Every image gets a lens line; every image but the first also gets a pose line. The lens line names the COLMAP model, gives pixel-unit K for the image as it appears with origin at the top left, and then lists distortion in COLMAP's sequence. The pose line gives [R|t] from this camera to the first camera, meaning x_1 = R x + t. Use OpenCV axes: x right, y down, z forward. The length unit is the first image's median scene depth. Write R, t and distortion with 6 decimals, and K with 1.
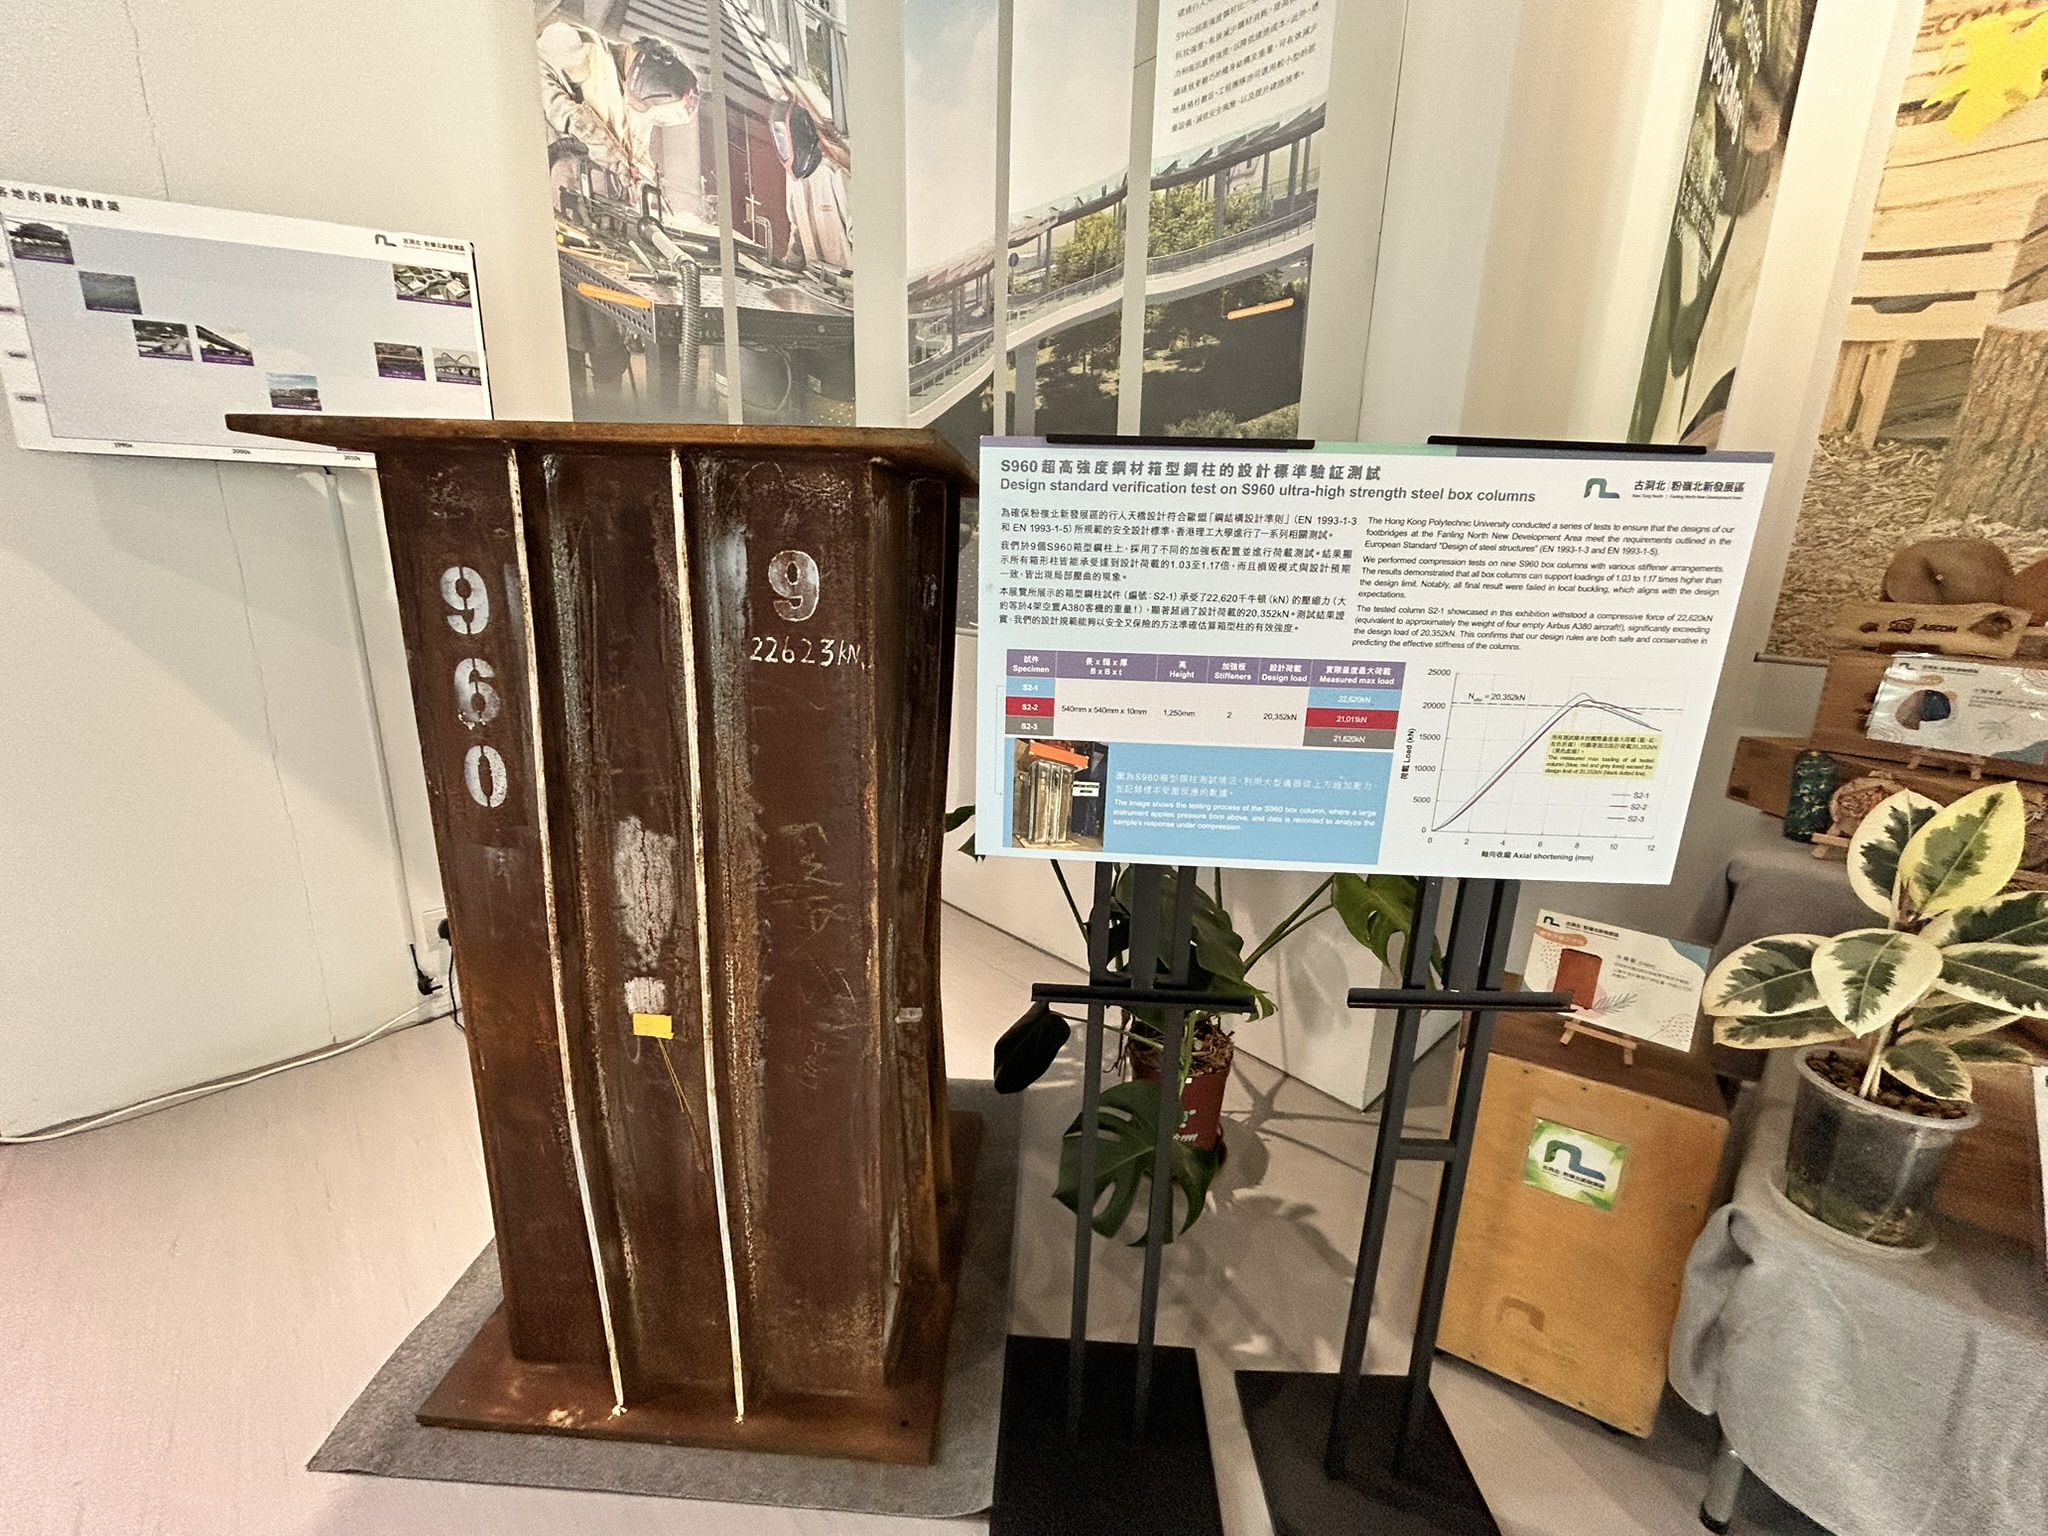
lens RADIAL K [[832.6, 0, 1024.0], [0, 832.6, 768.0], [0, 0, 1]] dist [-0.002928, 0.000340]
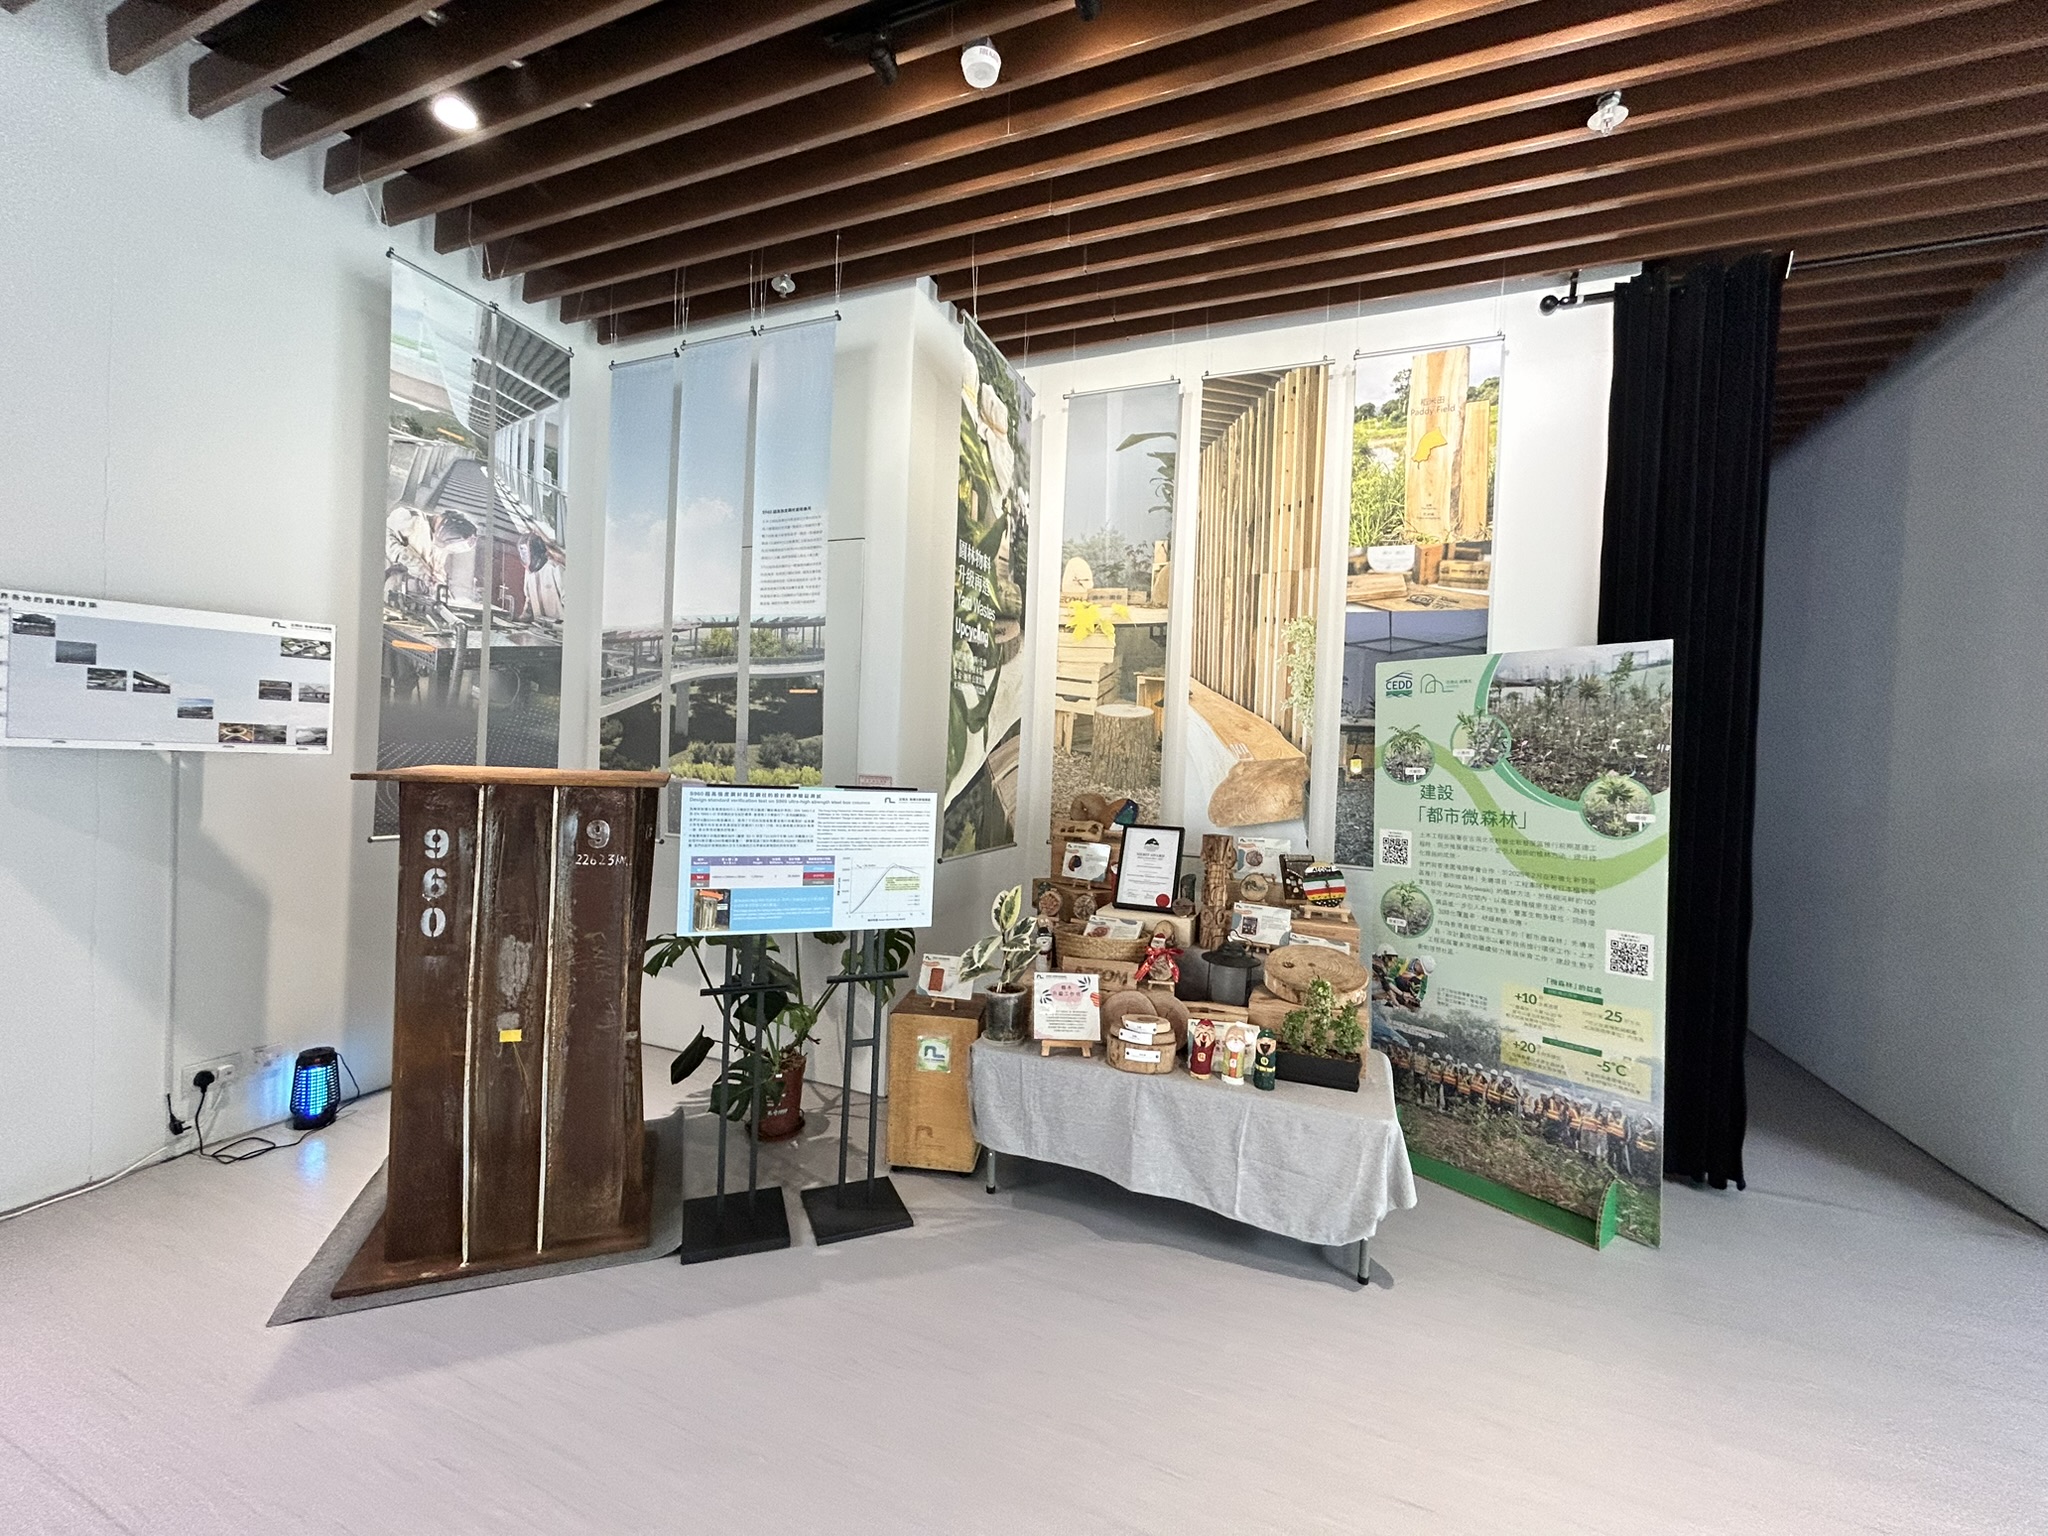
lens RADIAL K [[832.6, 0, 1024.0], [0, 832.6, 768.0], [0, 0, 1]] dist [-0.002928, 0.000340]
pose [[0.909054, 0.004634, 0.416652, -0.100224], [0.085061, 0.976817, -0.196451, 0.122260], [-0.407904, 0.214025, 0.887585, -1.159253]]
